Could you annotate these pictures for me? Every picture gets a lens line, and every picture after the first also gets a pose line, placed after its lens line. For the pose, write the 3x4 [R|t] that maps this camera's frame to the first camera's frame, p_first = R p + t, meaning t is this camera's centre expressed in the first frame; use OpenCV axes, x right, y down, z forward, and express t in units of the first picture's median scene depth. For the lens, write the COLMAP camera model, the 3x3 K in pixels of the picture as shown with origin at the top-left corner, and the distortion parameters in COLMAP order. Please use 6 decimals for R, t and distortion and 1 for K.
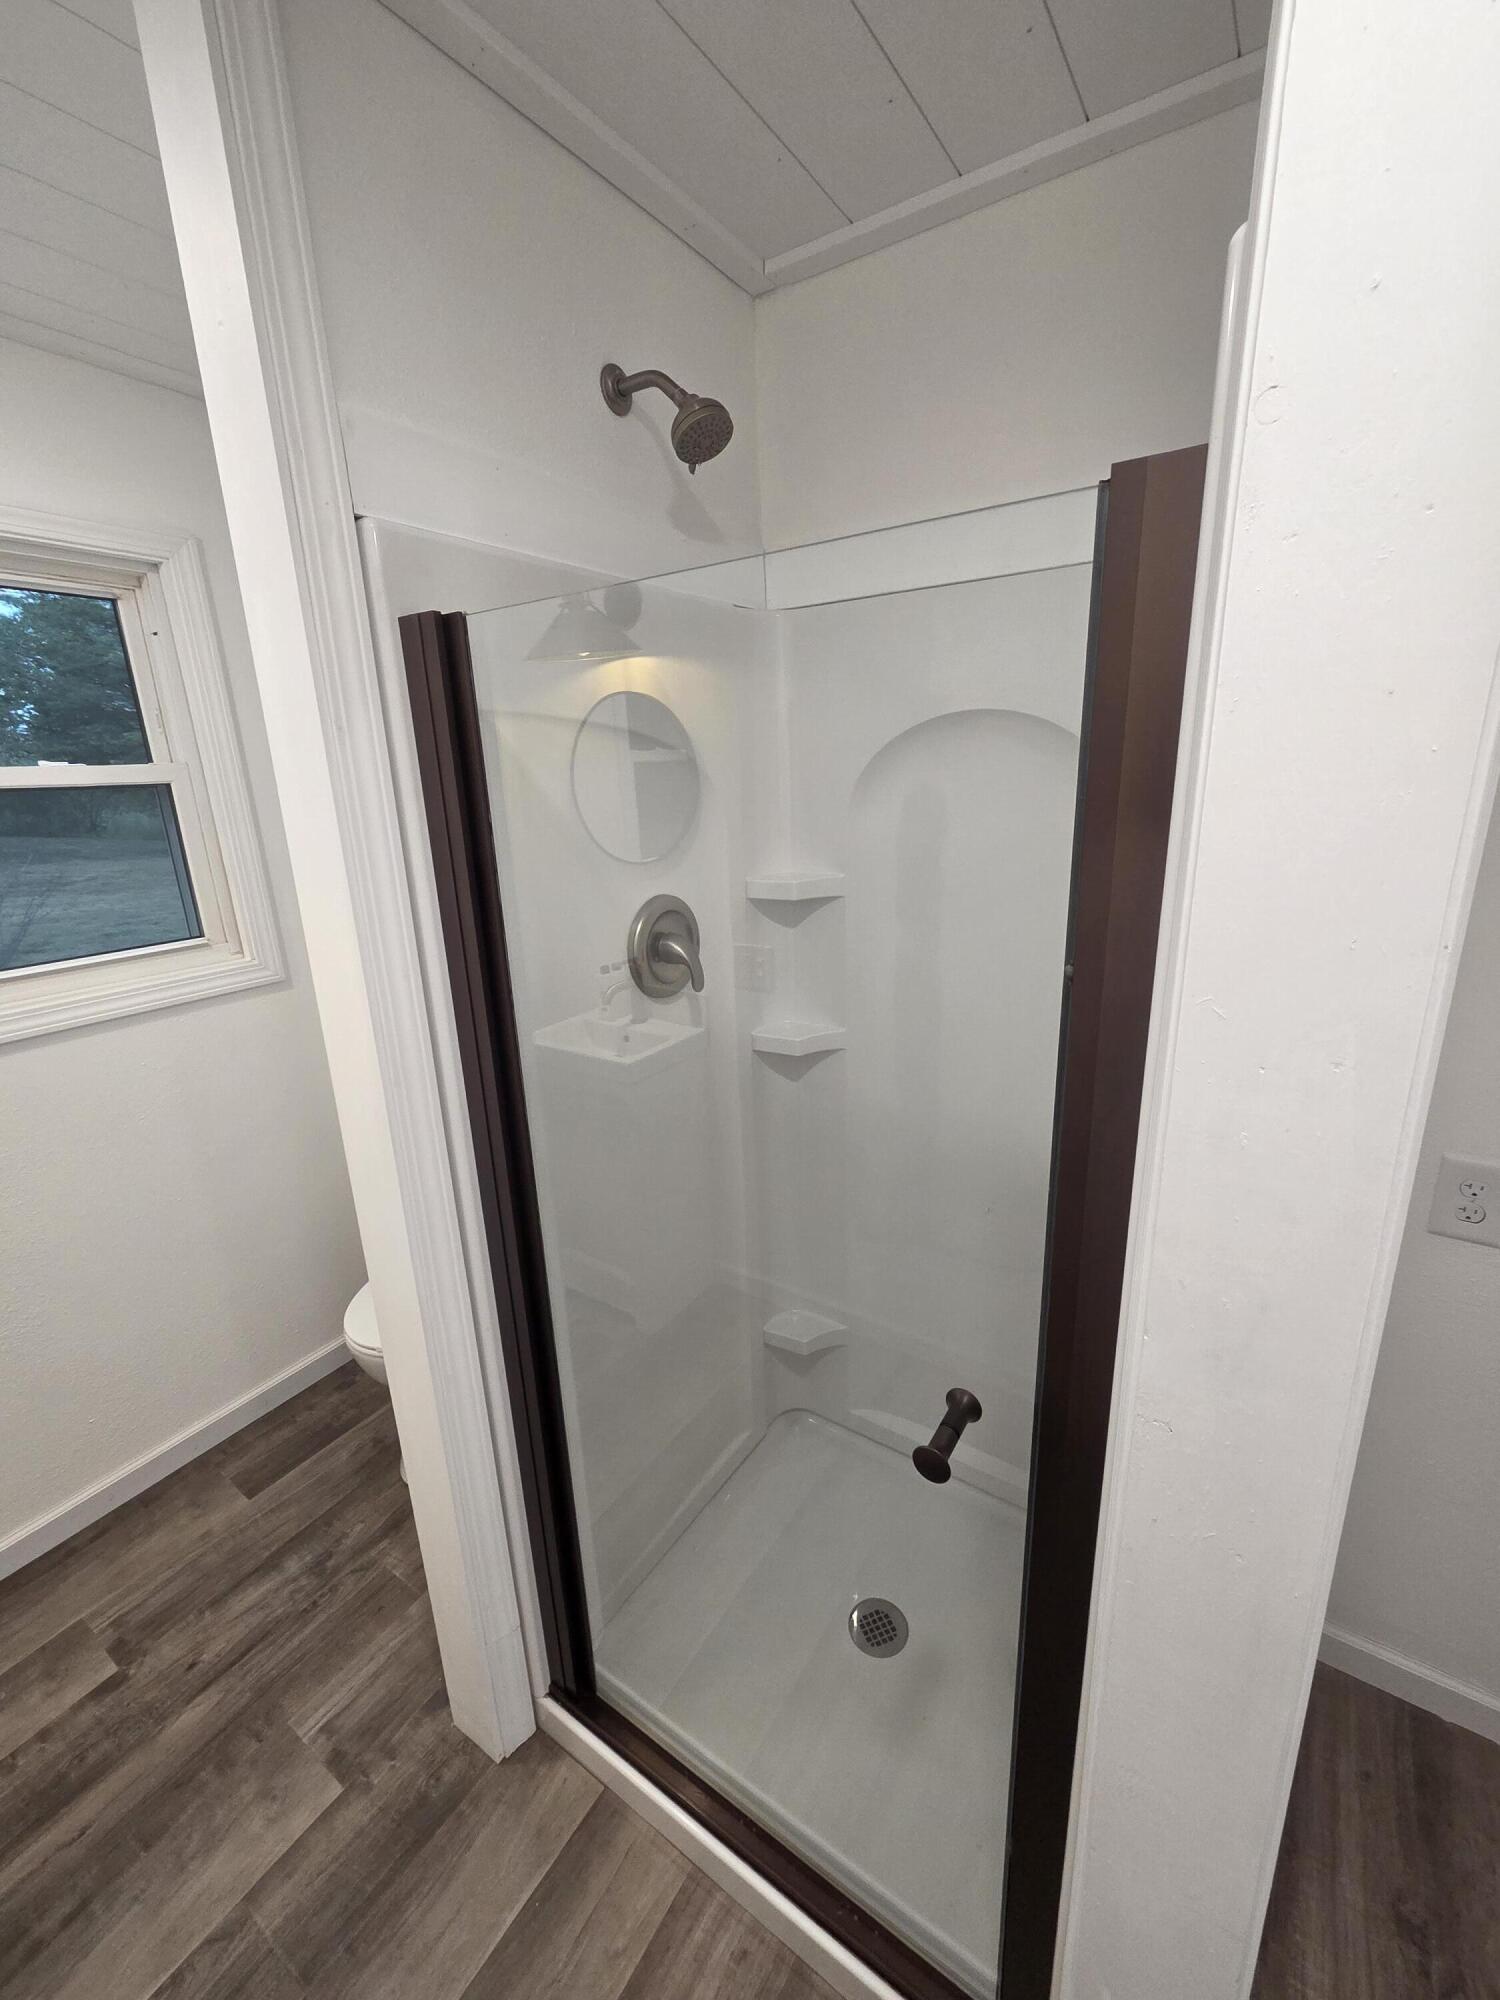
lens RADIAL K [[817.9, 0, 751.6], [0, 817.9, 999.5], [0, 0, 1]] dist [0.002259, -0.000430]
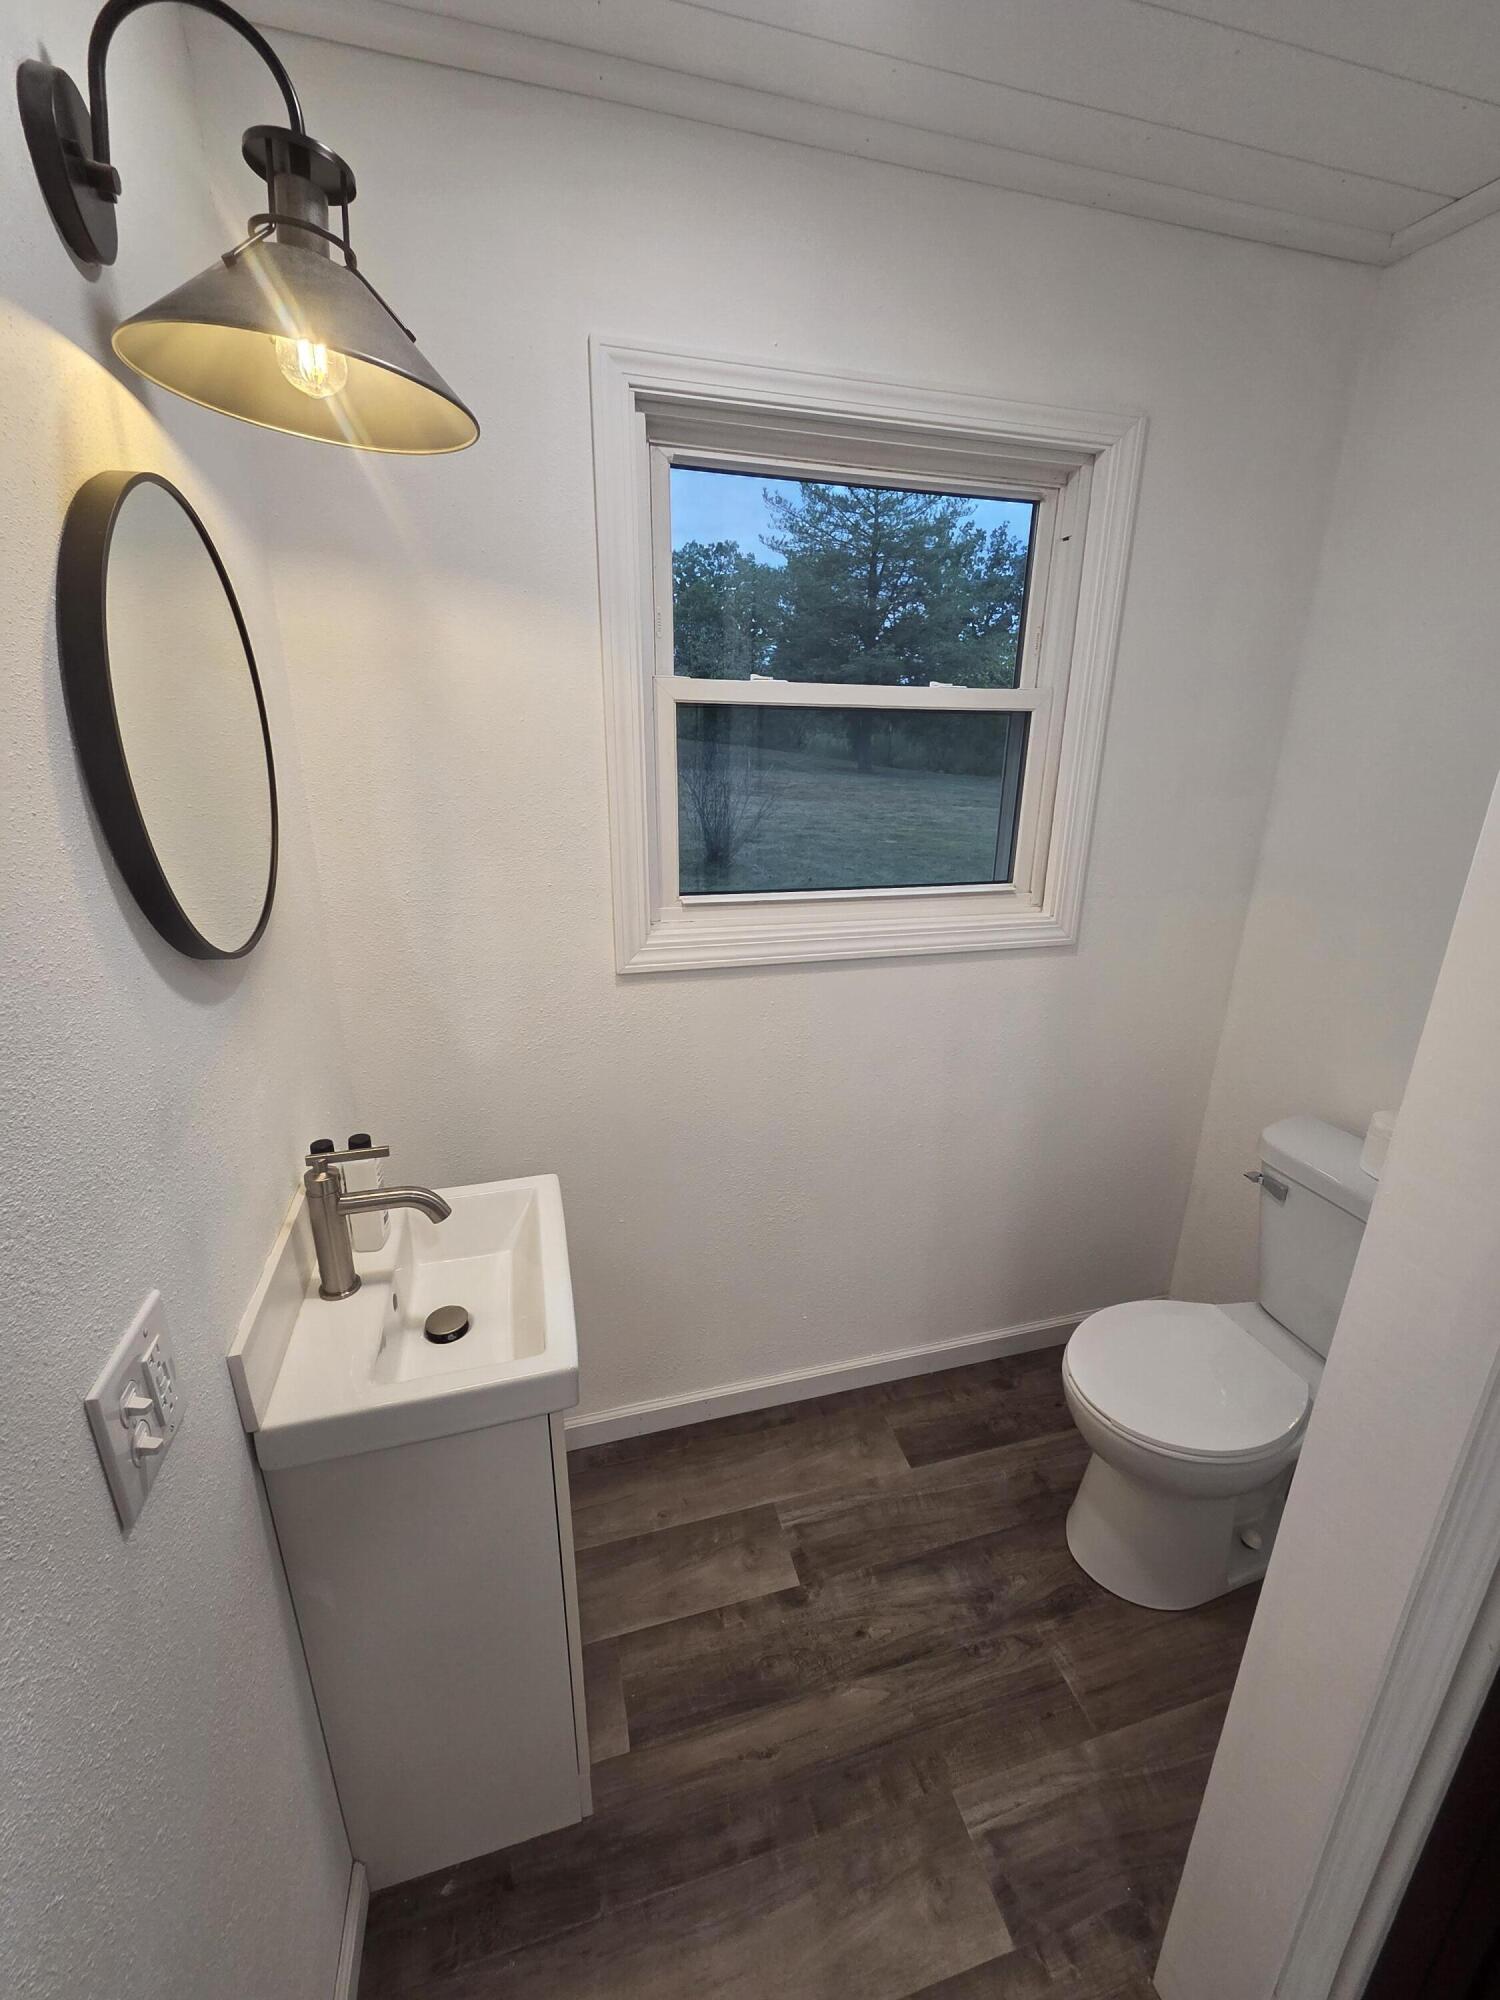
lens RADIAL K [[817.9, 0, 753.9], [0, 817.9, 988.9], [0, 0, 1]] dist [0.002259, -0.000430]
pose [[0.759385, 0.250654, -0.600422, -0.364646], [-0.216339, 0.967582, 0.130315, -0.022684], [0.613622, 0.030935, 0.788994, 0.125996]]
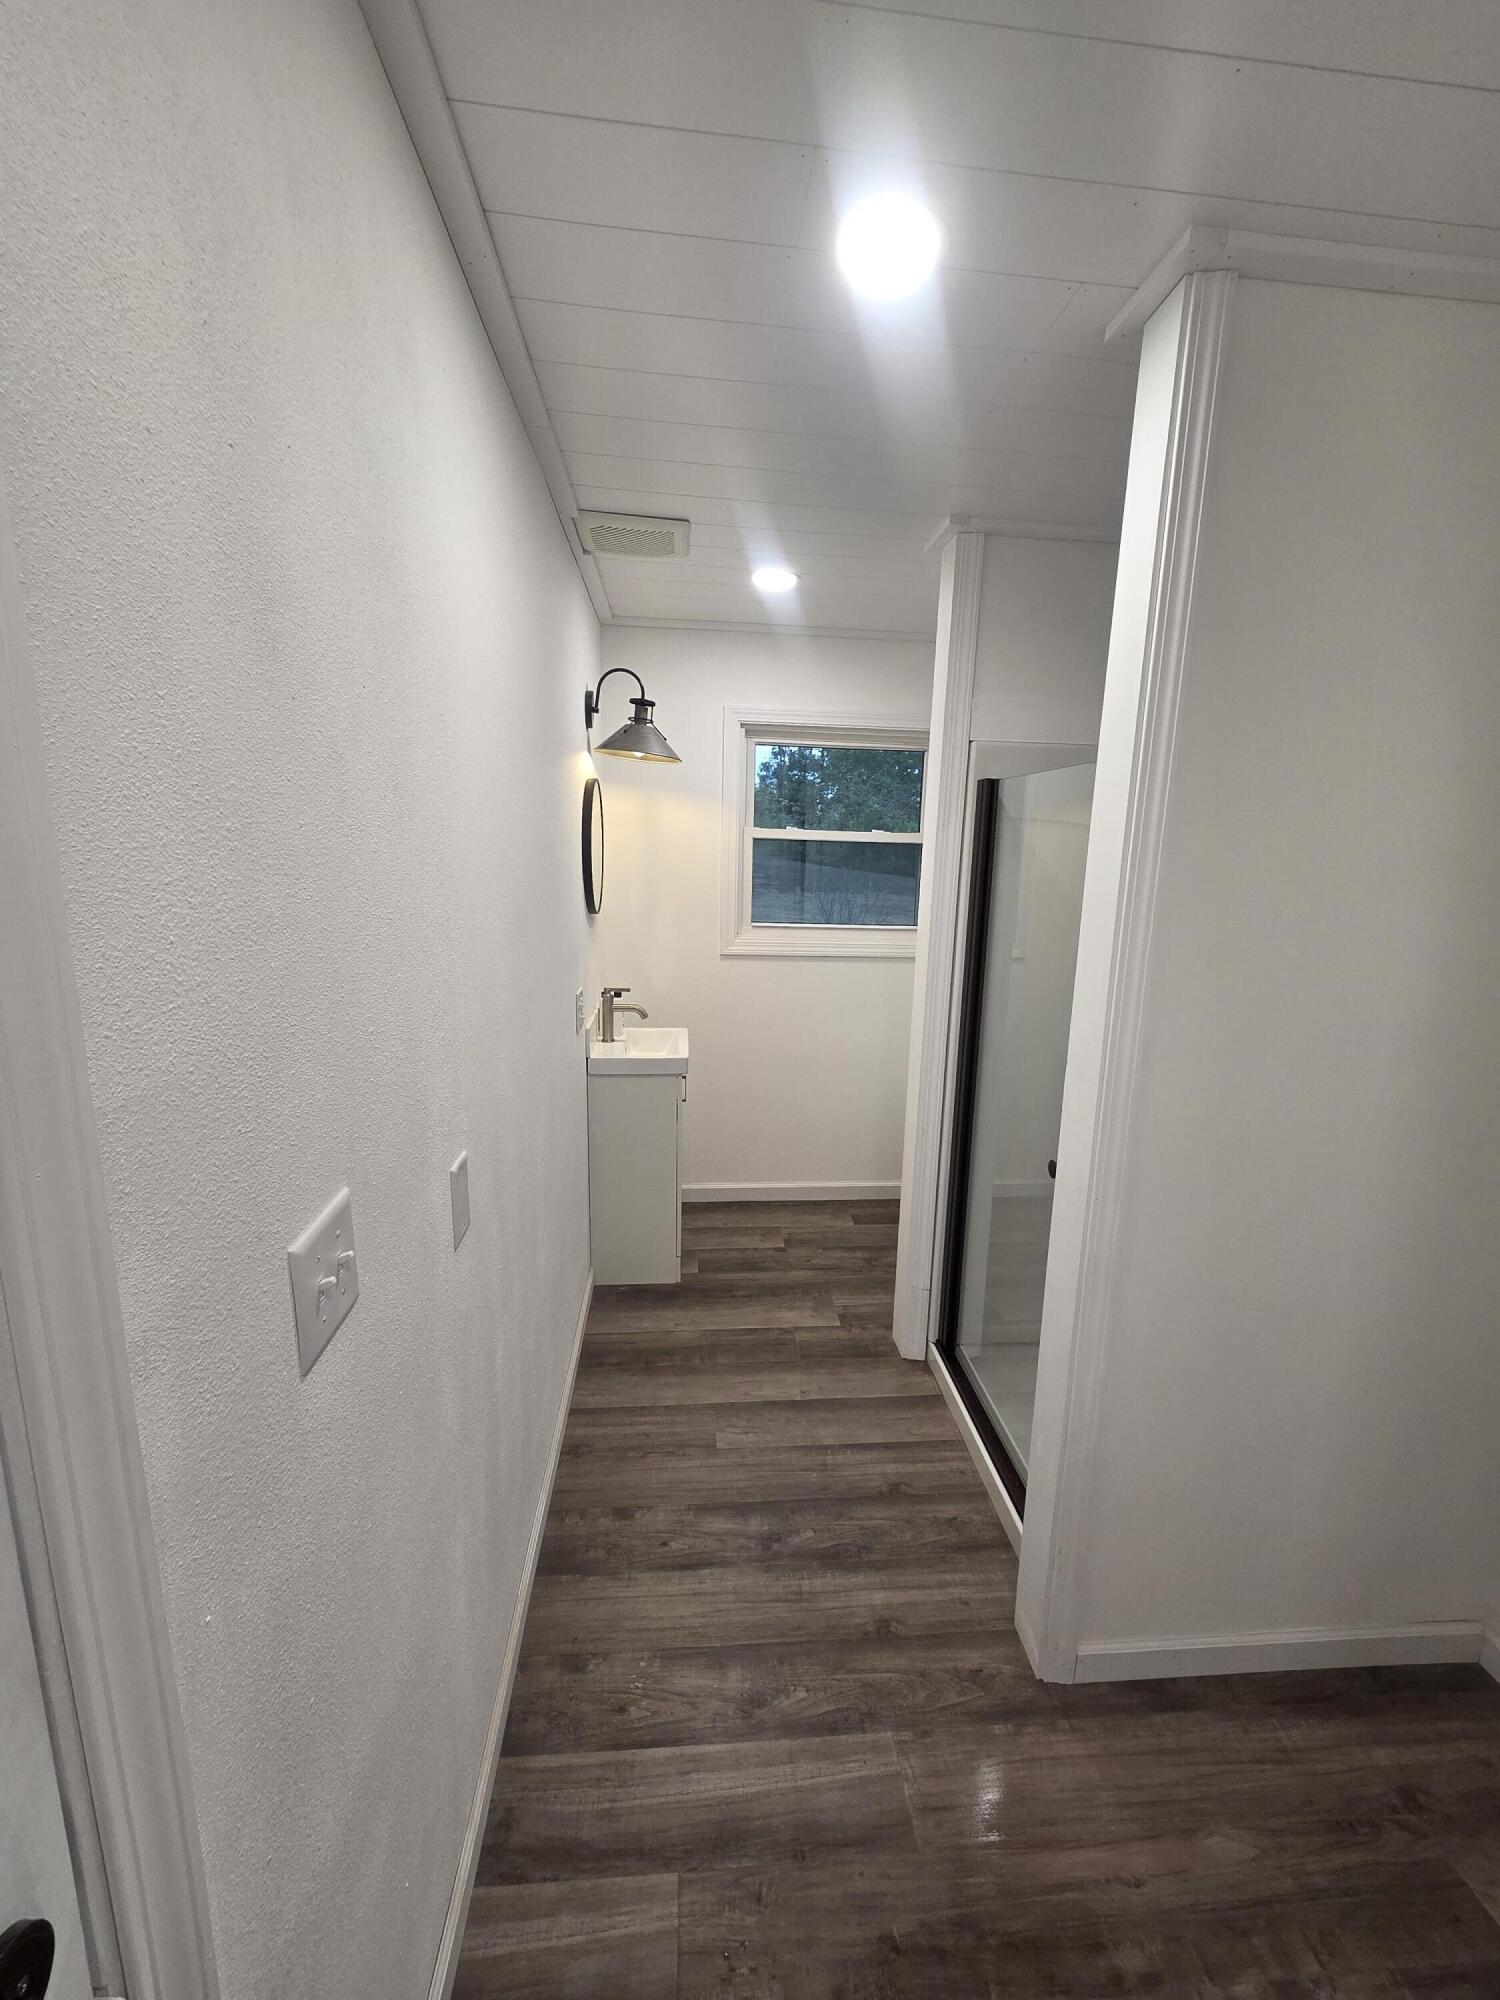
lens RADIAL K [[817.9, 0, 755.3], [0, 817.9, 1004.5], [0, 0, 1]] dist [0.002259, -0.000430]
pose [[0.623232, 0.201052, -0.755751, 0.621537], [-0.256983, 0.965373, 0.044896, 0.123849], [0.738608, 0.166234, 0.653318, -0.518010]]
